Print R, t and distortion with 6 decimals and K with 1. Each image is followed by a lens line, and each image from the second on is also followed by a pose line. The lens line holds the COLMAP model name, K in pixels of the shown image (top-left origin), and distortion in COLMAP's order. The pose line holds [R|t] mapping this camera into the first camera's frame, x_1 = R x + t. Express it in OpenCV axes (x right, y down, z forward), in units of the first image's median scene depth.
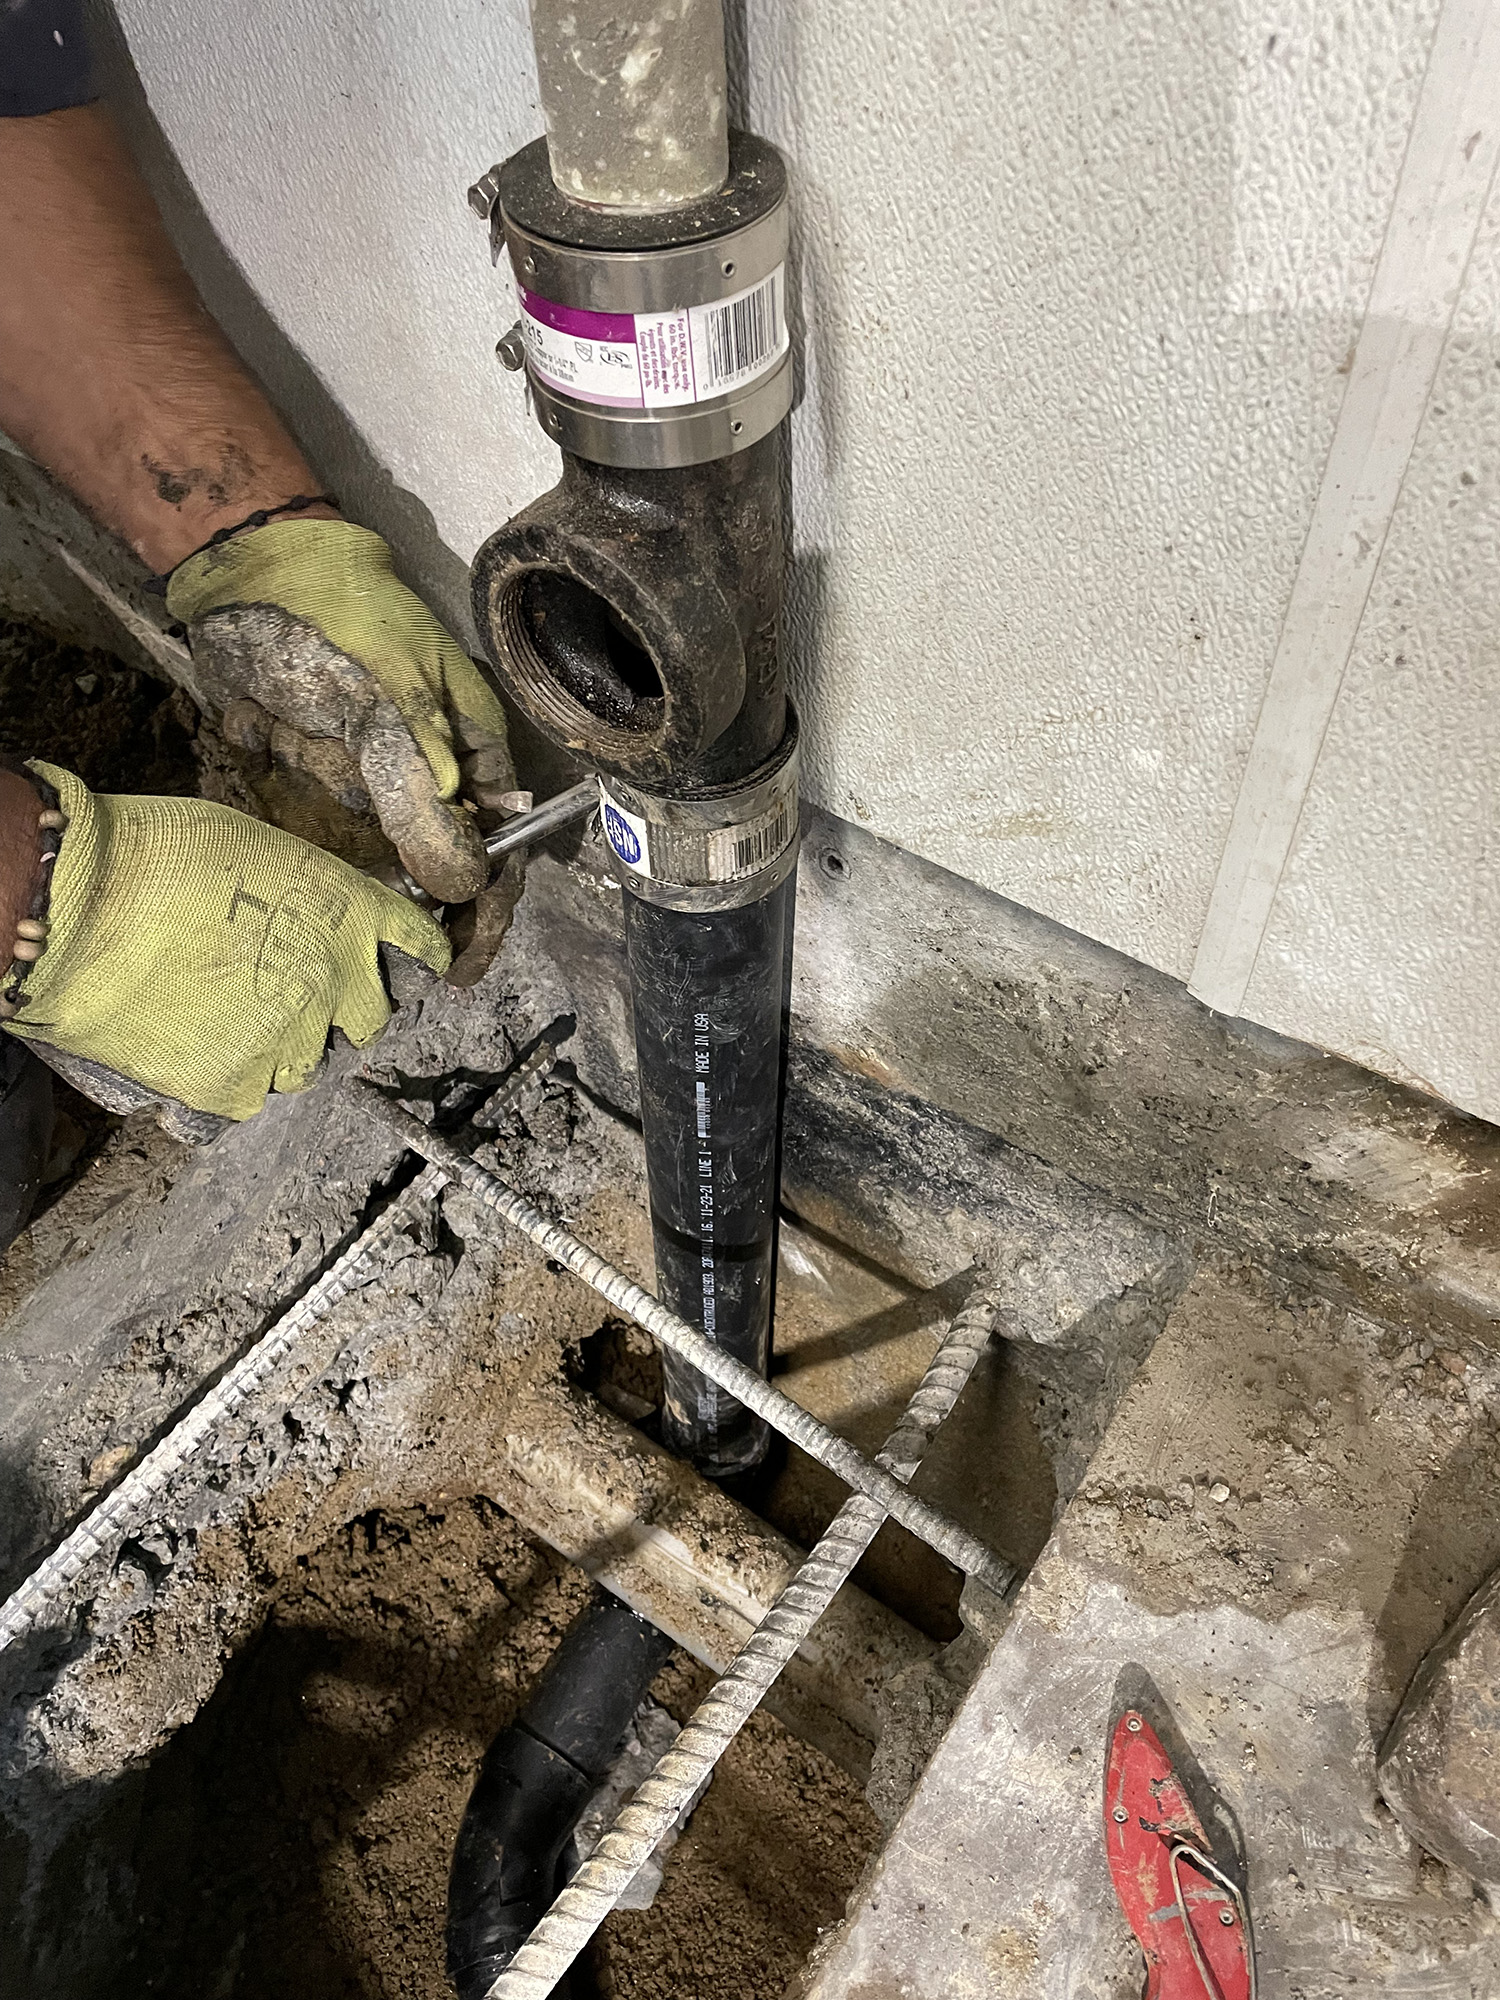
lens RADIAL K [[1499.4, 0, 750.0], [0, 1499.4, 1000.0], [0, 0, 1]] dist [0.096184, -0.124311]
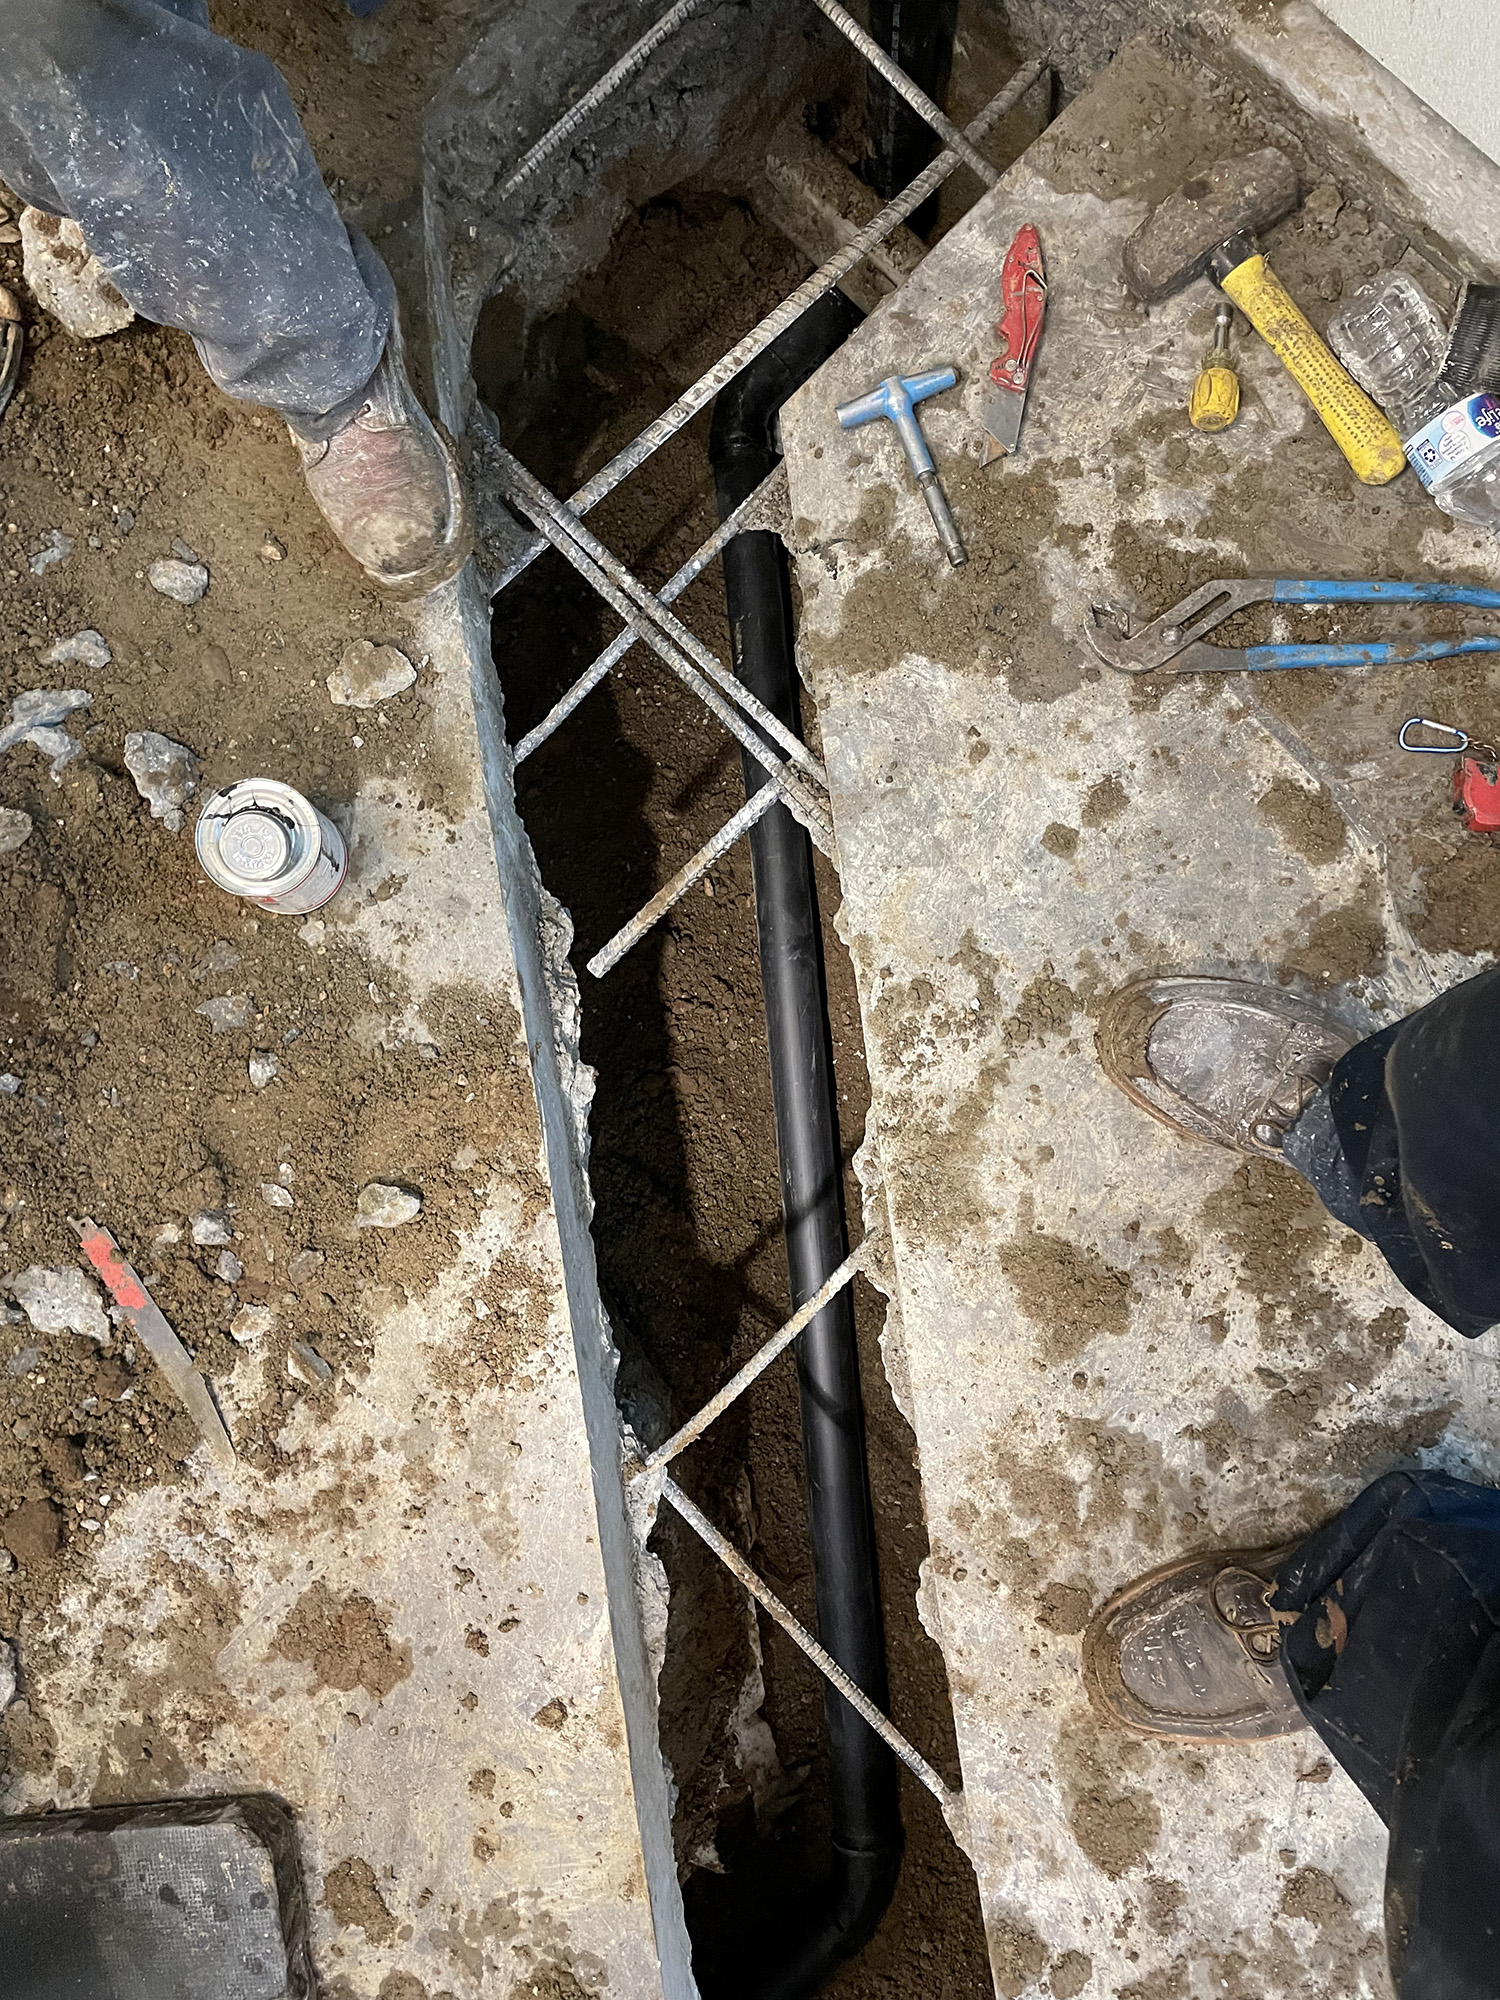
lens RADIAL K [[1499.4, 0, 750.0], [0, 1499.4, 1000.0], [0, 0, 1]] dist [0.096184, -0.124311]
pose [[0.979942, 0.184037, -0.076440, 0.151577], [-0.102303, 0.793759, 0.599567, 0.031591], [0.171017, -0.579721, 0.796666, -1.105546]]
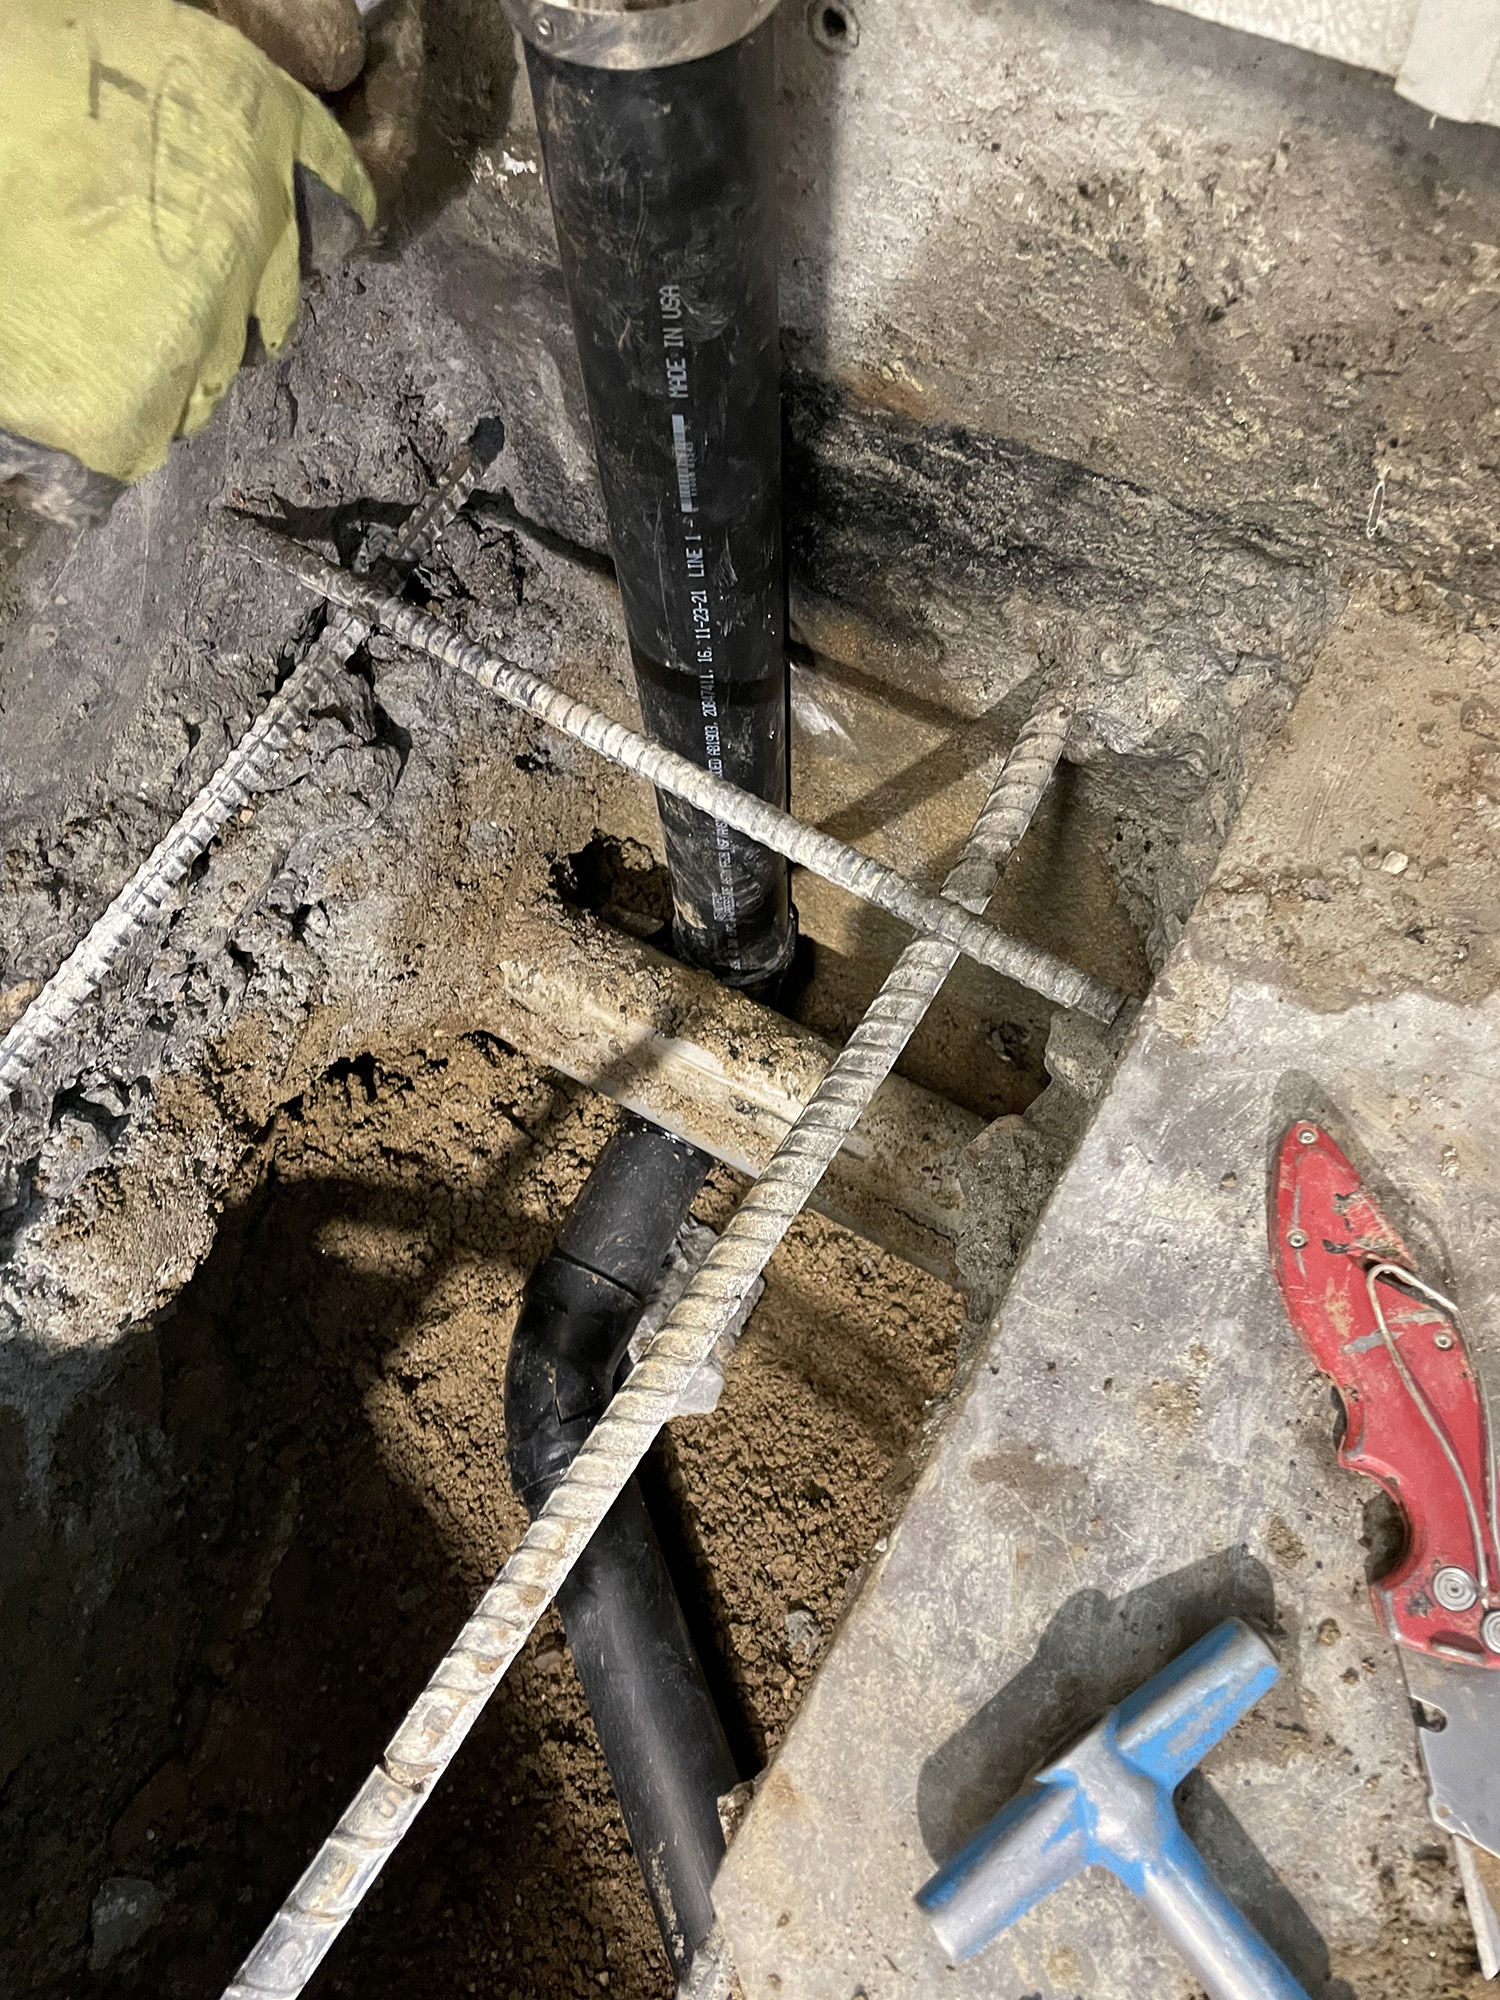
lens RADIAL K [[1499.2, 0, 761.4], [0, 1499.2, 1009.6], [0, 0, 1]] dist [0.127362, -0.220595]
pose [[0.995191, -0.097933, 0.002142, -0.016112], [0.093651, 0.957631, 0.272345, 0.113586], [-0.028723, -0.270834, 0.962197, 0.178137]]
